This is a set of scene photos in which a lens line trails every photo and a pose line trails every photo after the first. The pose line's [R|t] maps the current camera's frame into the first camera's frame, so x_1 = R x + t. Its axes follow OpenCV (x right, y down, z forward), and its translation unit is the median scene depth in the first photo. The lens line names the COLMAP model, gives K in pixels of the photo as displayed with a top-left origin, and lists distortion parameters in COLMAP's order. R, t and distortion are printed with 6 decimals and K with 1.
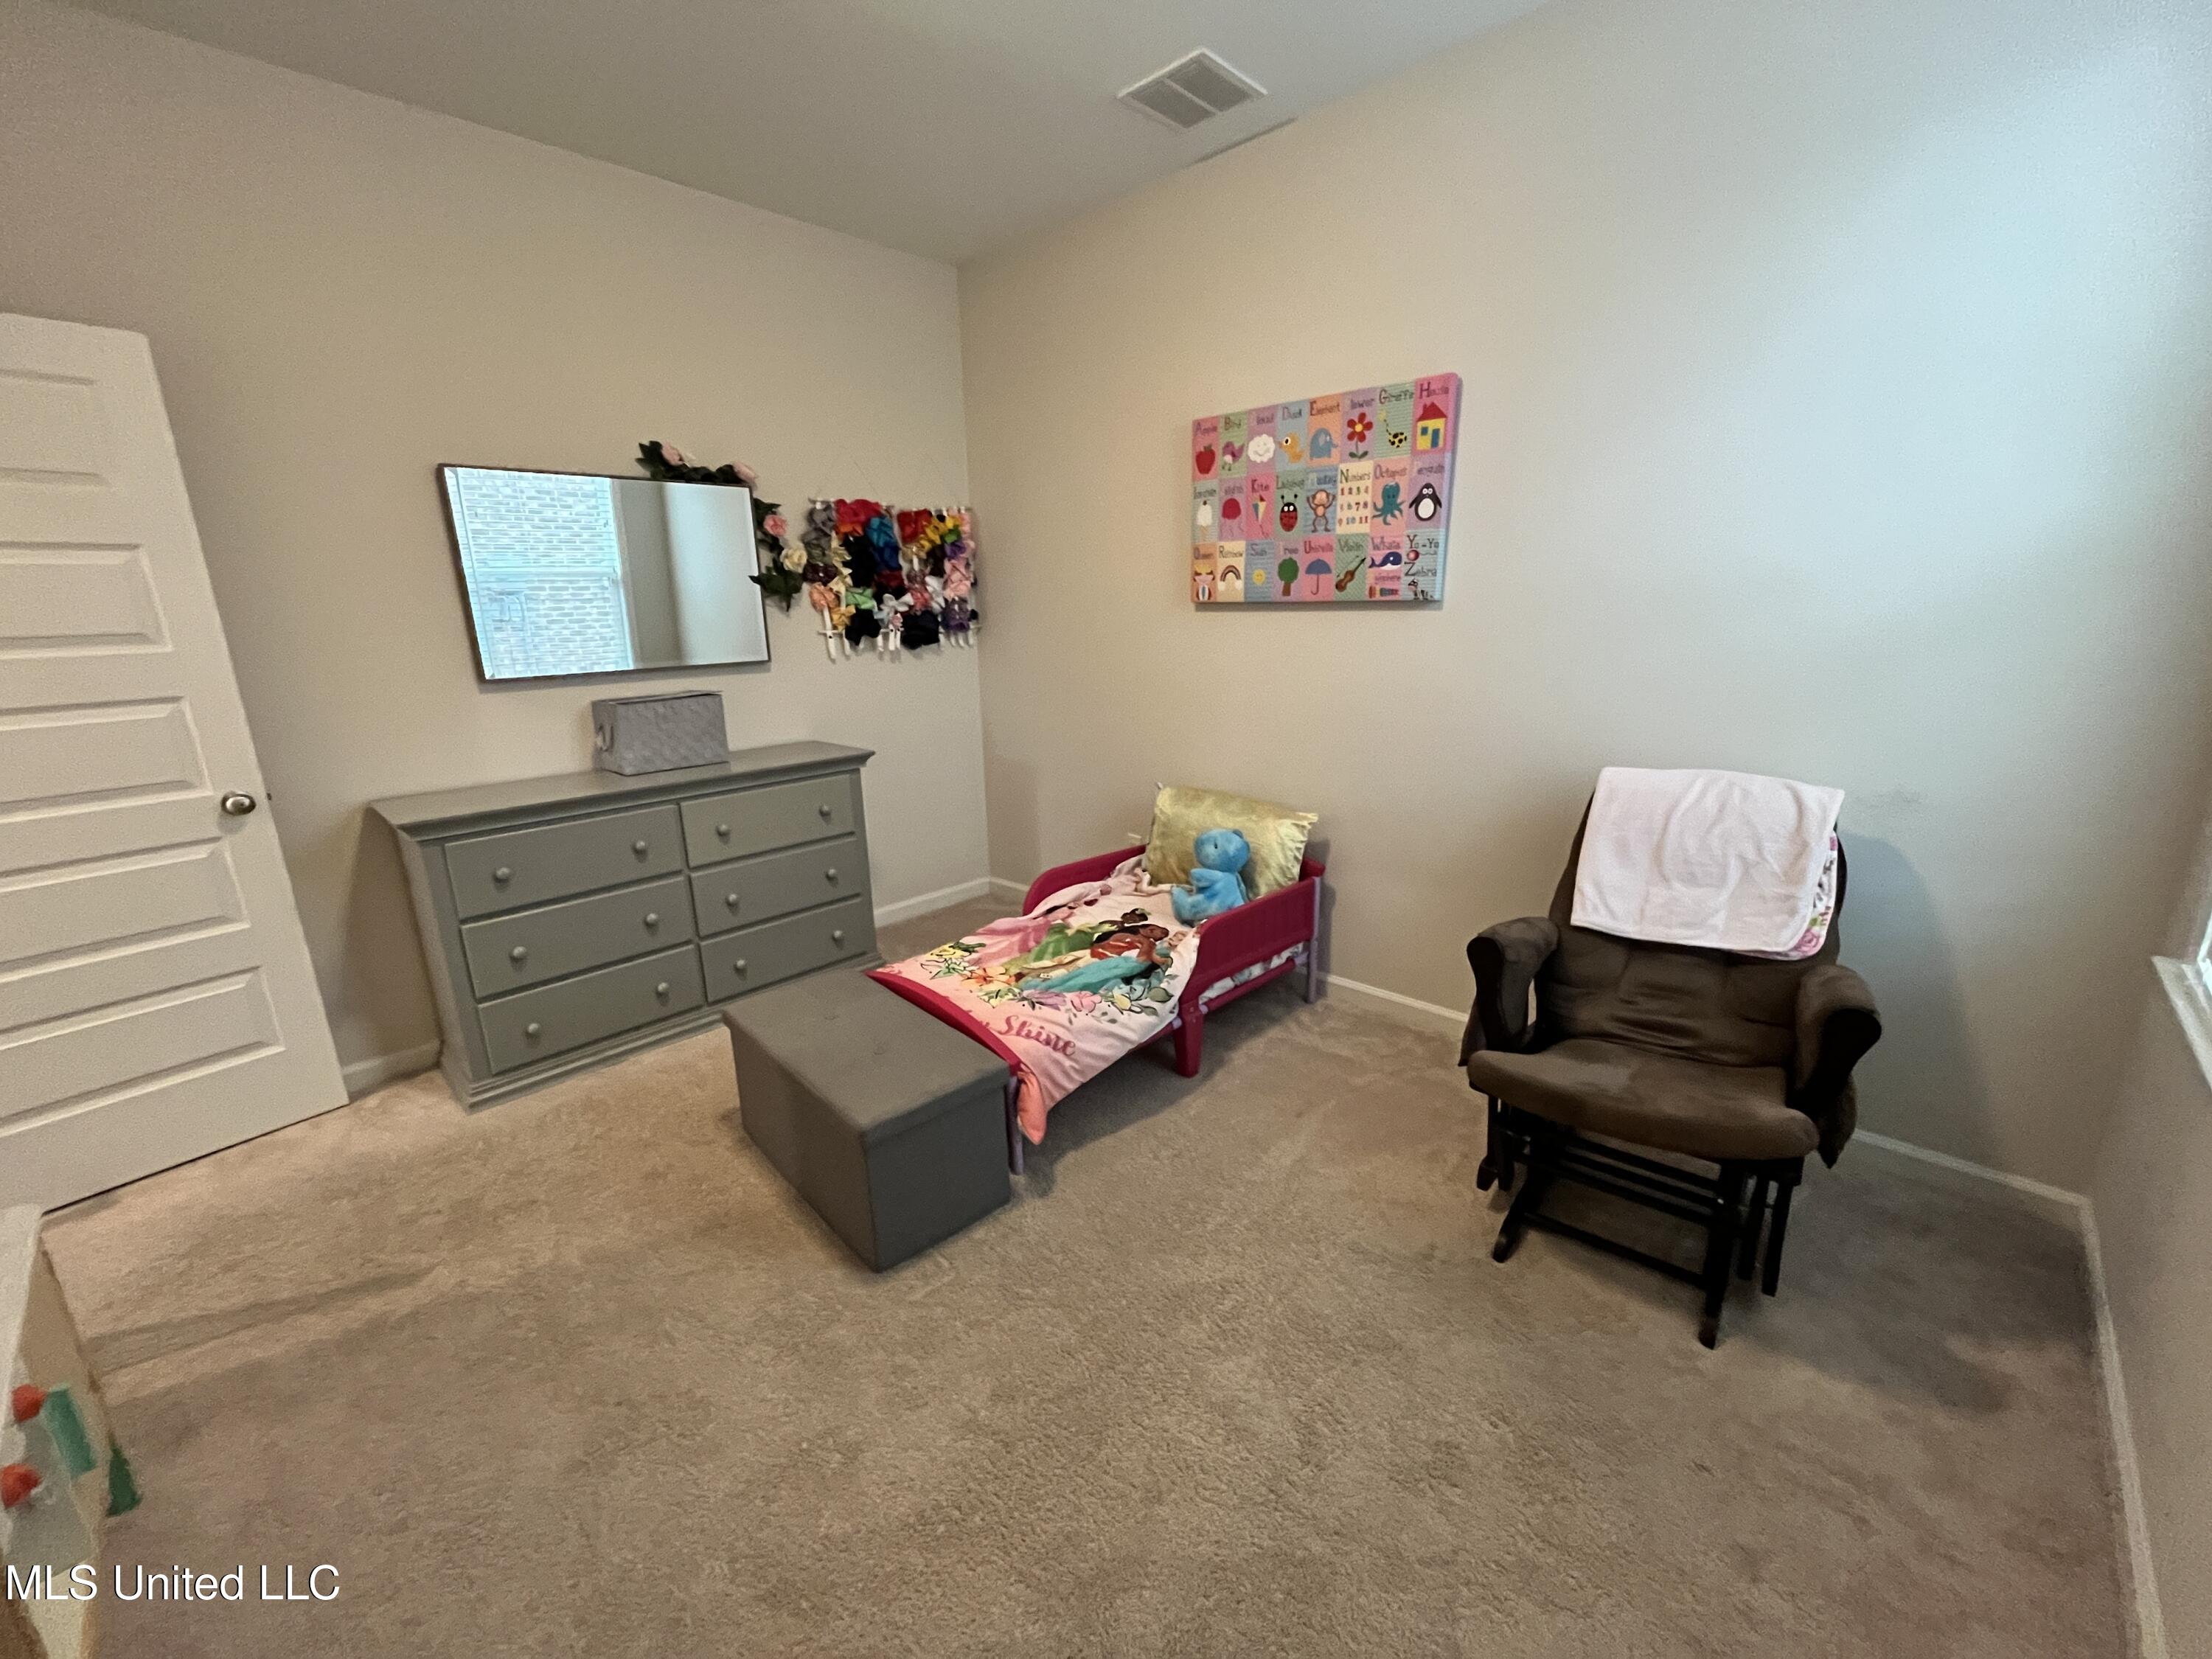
lens RADIAL K [[893.1, 0, 1100.4], [0, 893.1, 835.8], [0, 0, 1]] dist [-0.000418, -0.000343]
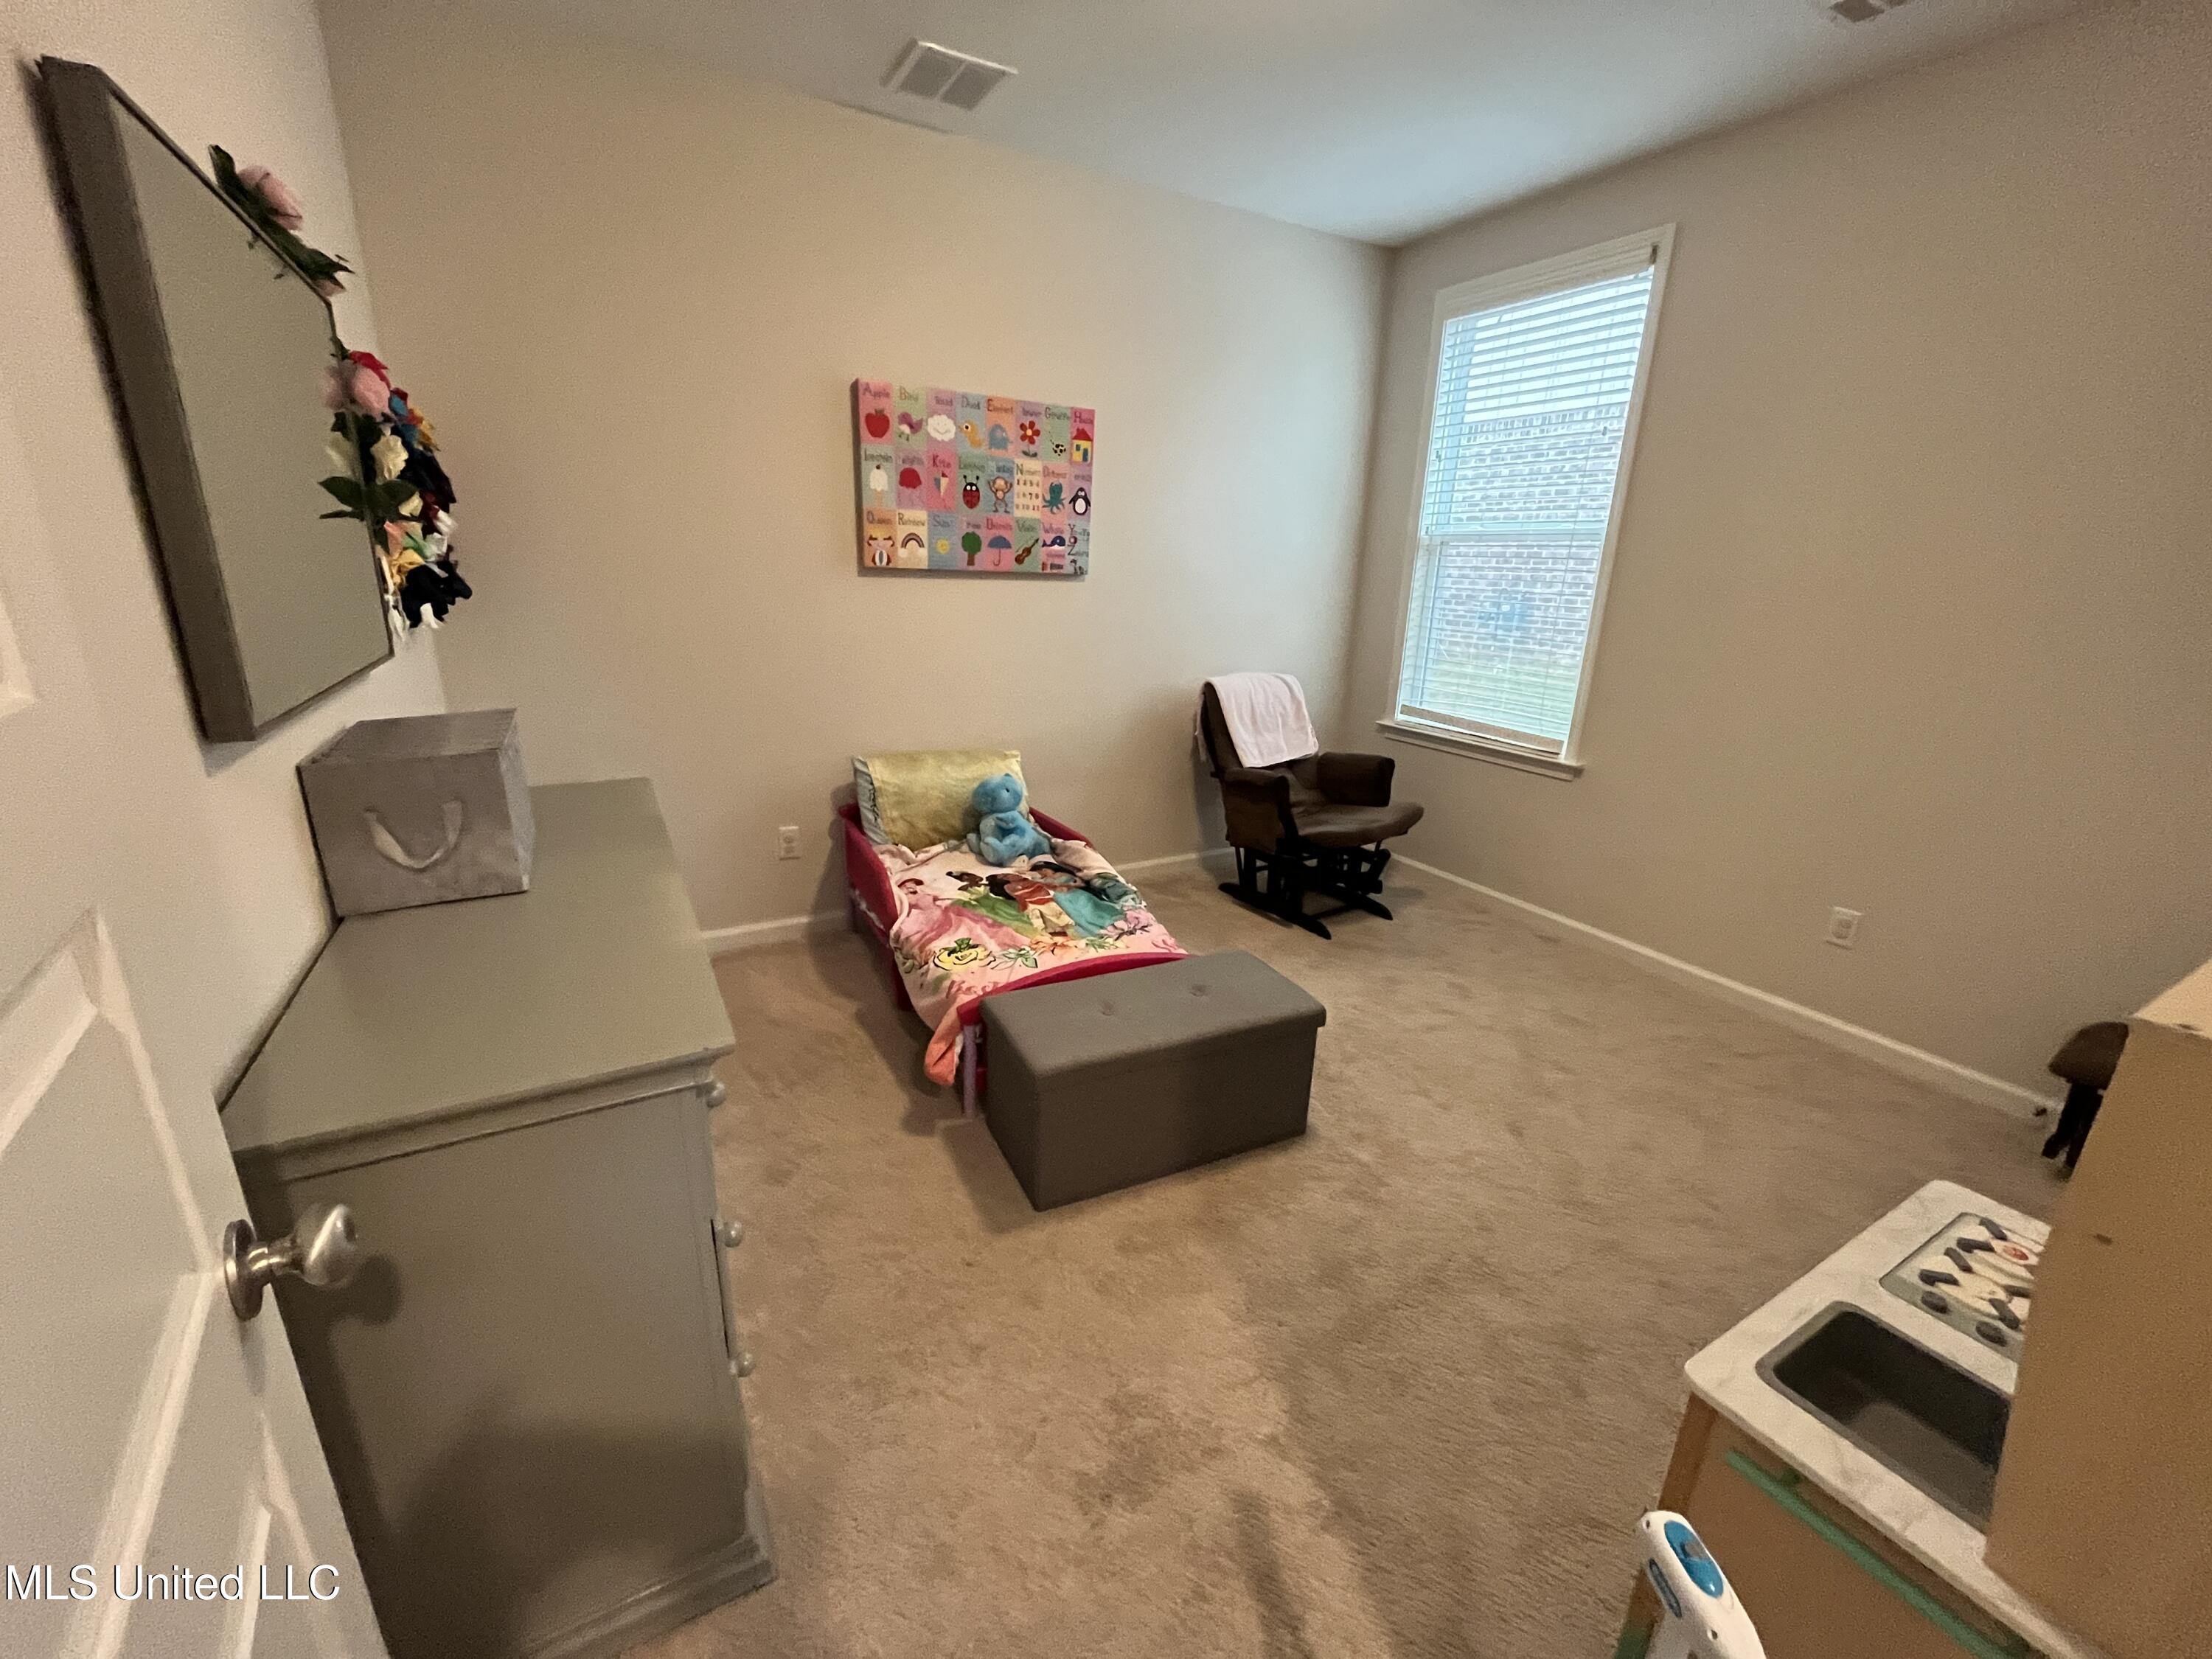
lens RADIAL K [[893.1, 0, 1100.4], [0, 893.1, 835.8], [0, 0, 1]] dist [-0.000418, -0.000343]
pose [[0.285083, -0.250403, 0.925217, -0.937259], [0.209888, 0.958155, 0.194646, -0.134059], [-0.935241, 0.138701, 0.325710, 0.557357]]
